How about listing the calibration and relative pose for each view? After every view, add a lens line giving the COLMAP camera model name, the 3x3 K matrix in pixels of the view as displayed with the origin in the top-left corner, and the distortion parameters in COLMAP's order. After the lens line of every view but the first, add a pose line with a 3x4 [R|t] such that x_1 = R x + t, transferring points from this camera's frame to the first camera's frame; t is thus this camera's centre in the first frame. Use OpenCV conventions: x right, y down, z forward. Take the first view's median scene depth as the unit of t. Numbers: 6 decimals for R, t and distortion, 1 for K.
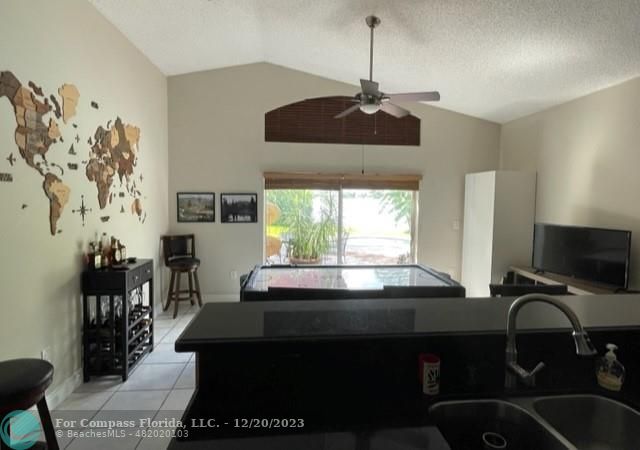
lens RADIAL K [[333.2, 0, 302.1], [0, 333.2, 212.1], [0, 0, 1]] dist [-0.023941, 0.000765]
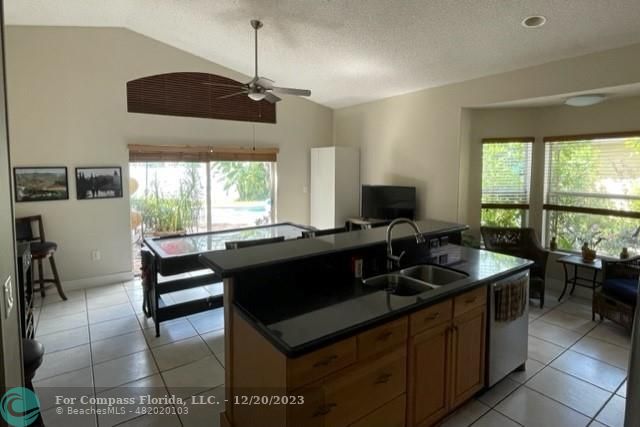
lens RADIAL K [[336.7, 0, 309.6], [0, 336.7, 188.2], [0, 0, 1]] dist [-0.016547, -0.000453]
pose [[0.864925, -0.048388, 0.499562, -0.150945], [0.037938, 0.998797, 0.031058, -0.003859], [-0.500464, -0.007910, 0.865721, -0.096637]]
